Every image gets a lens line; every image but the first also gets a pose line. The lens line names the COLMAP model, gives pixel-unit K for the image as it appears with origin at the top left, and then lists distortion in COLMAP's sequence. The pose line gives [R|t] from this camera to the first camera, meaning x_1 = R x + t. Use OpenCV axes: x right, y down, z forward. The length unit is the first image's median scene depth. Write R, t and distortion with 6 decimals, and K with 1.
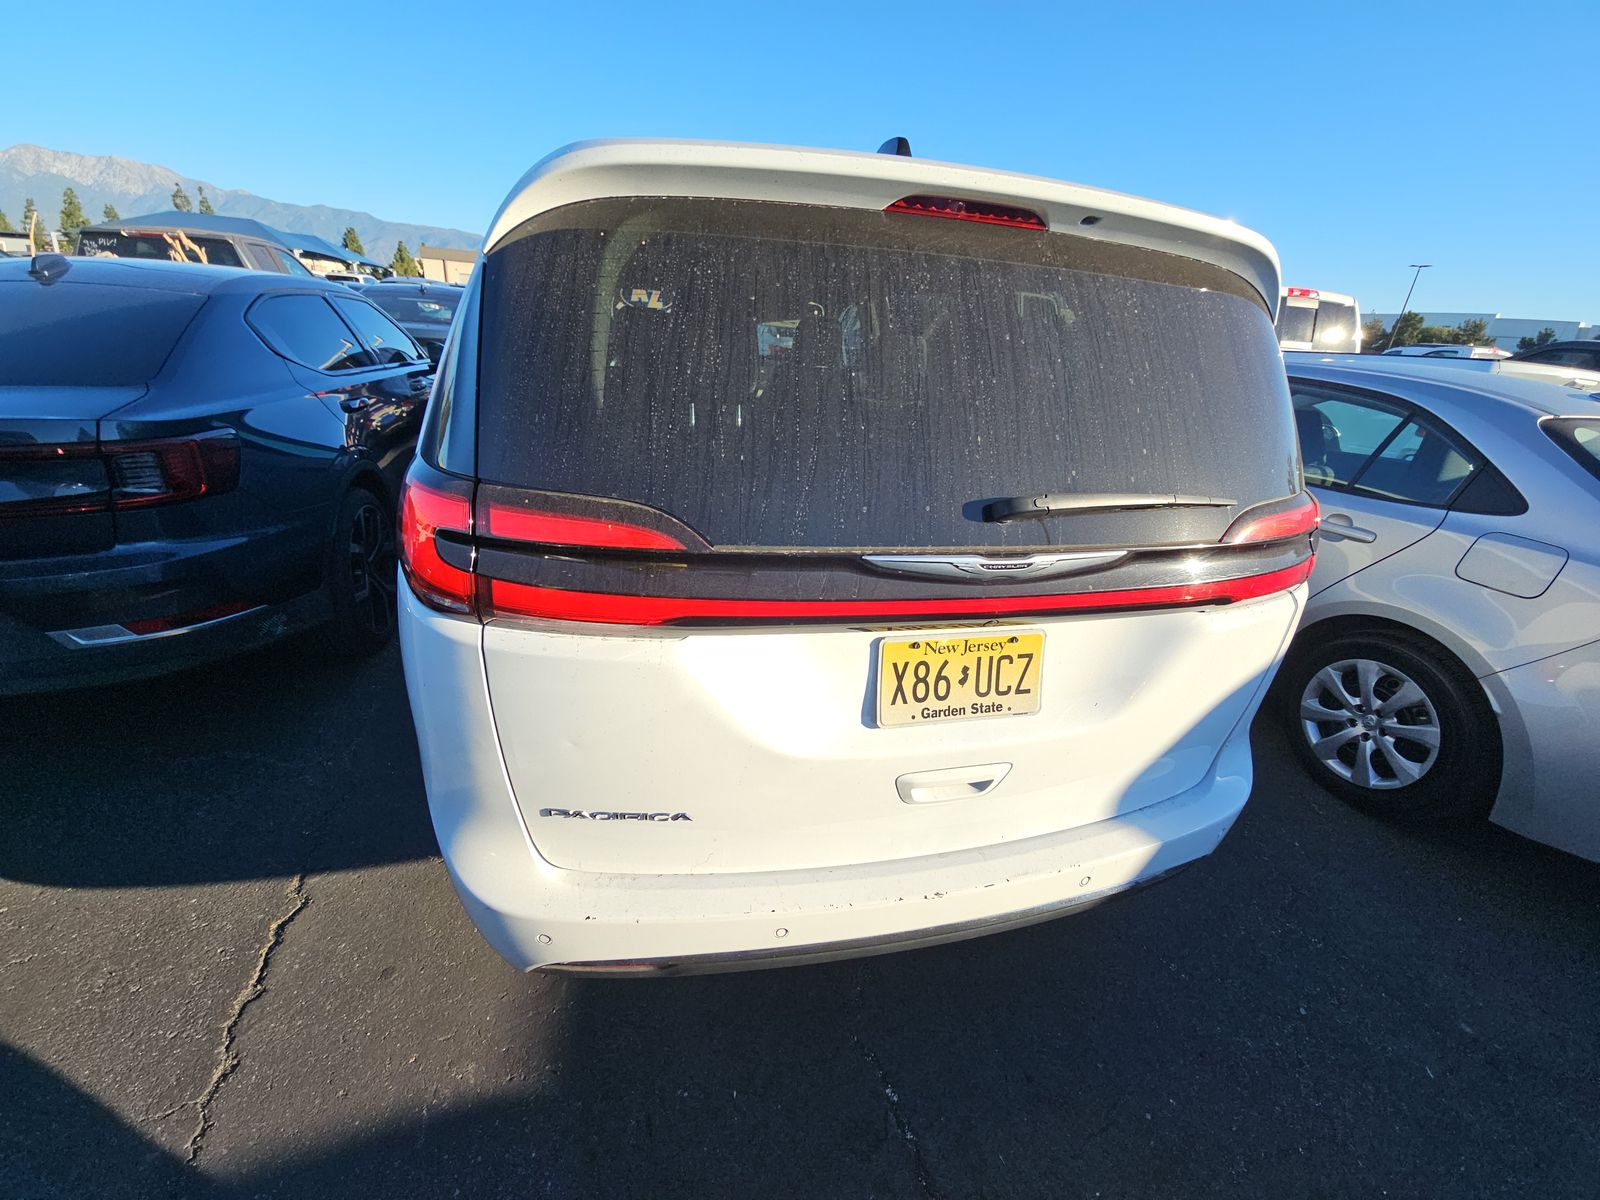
lens RADIAL K [[643.8, 0, 800.0], [0, 643.8, 600.0], [0, 0, 1]] dist [0.000593, -0.006499]
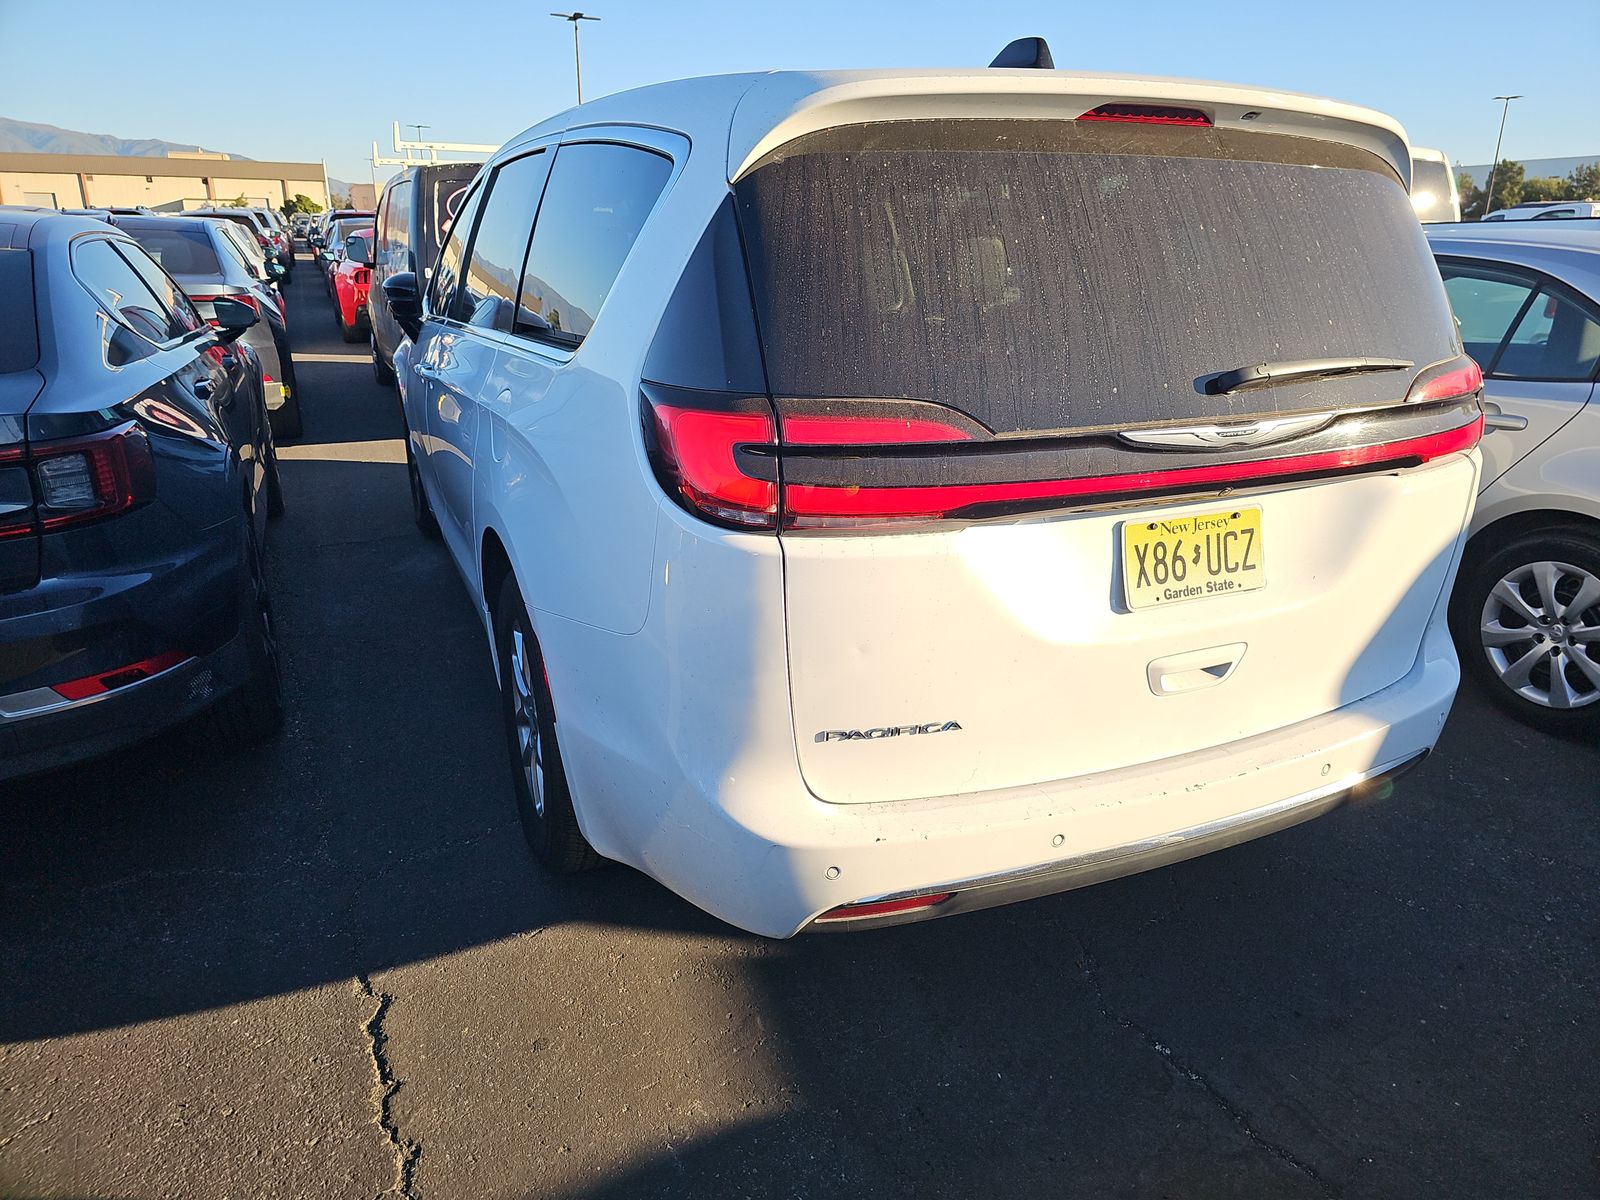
lens RADIAL K [[1214.6, 0, 712.5], [0, 1214.6, 668.5], [0, 0, 1]] dist [0.066341, -0.082334]
pose [[0.981251, -0.120860, 0.150130, -0.797307], [0.130577, 0.989820, -0.056613, 0.301205], [-0.141759, 0.075155, 0.987044, -0.778824]]
